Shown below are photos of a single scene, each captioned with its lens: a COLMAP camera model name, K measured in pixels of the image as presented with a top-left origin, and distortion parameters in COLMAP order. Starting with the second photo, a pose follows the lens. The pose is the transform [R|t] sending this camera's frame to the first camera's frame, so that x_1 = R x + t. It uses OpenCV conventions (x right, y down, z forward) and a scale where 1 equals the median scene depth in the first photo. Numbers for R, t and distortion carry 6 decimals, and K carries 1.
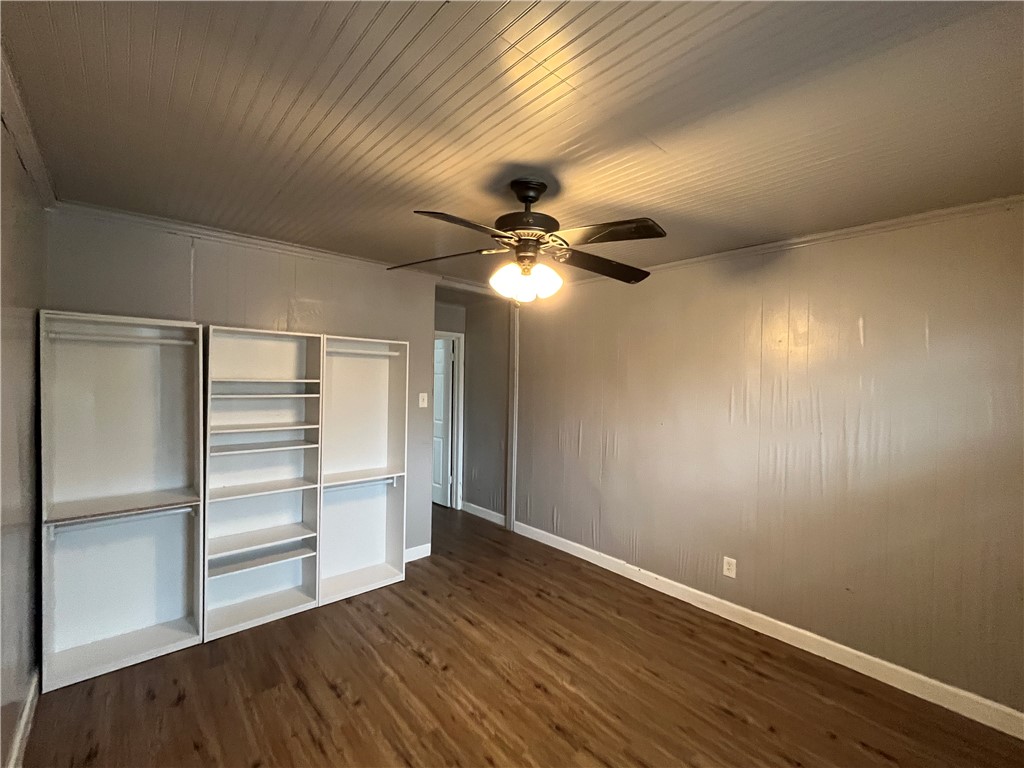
lens RADIAL K [[441.3, 0, 512.0], [0, 441.3, 384.0], [0, 0, 1]] dist [-0.003747, -0.000187]
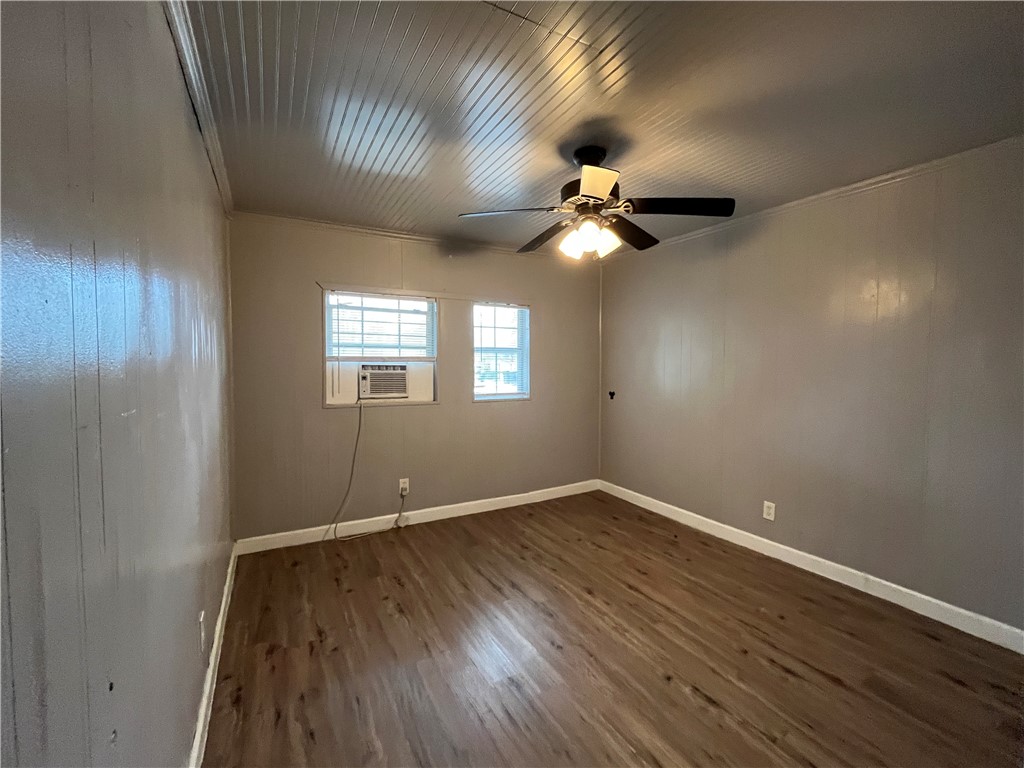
lens RADIAL K [[441.3, 0, 512.0], [0, 441.3, 384.0], [0, 0, 1]] dist [-0.003747, -0.000187]
pose [[-0.975787, -0.032825, 0.216245, -0.028136], [-0.017380, 0.997185, 0.072942, 0.048839], [-0.218031, 0.067418, -0.973611, 1.896511]]
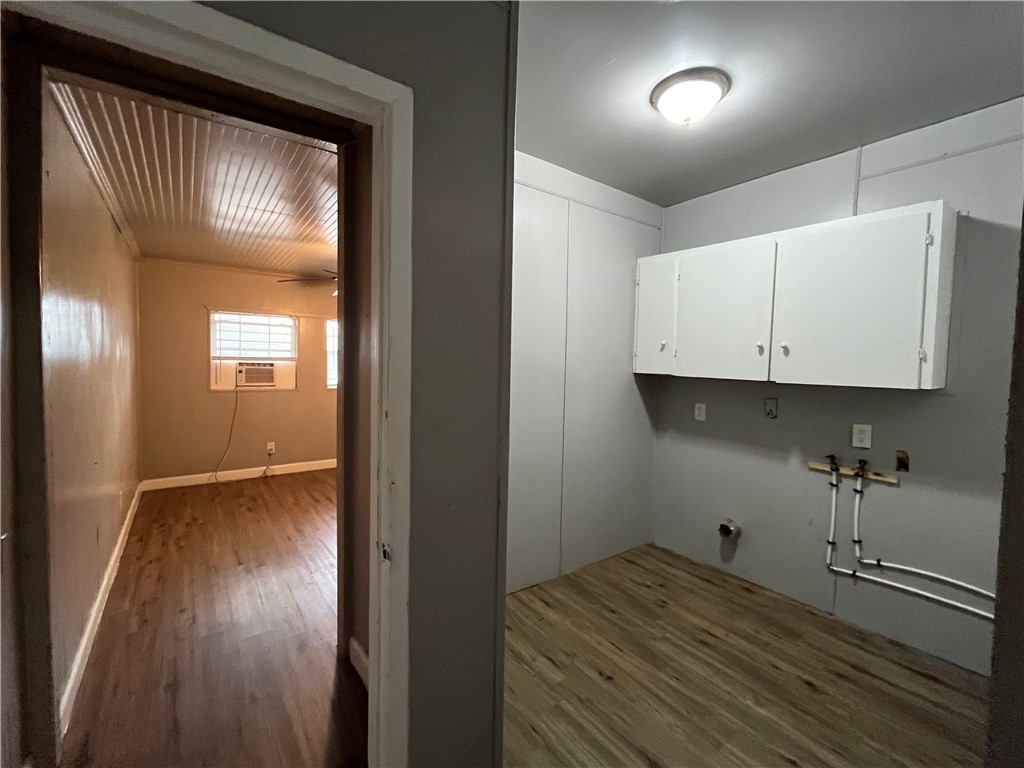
lens RADIAL K [[441.3, 0, 512.0], [0, 441.3, 384.0], [0, 0, 1]] dist [-0.003747, -0.000187]
pose [[-0.996048, -0.039206, 0.079699, -0.752231], [-0.033759, 0.997074, 0.068579, 0.012024], [-0.082154, 0.065618, -0.994457, 2.623620]]
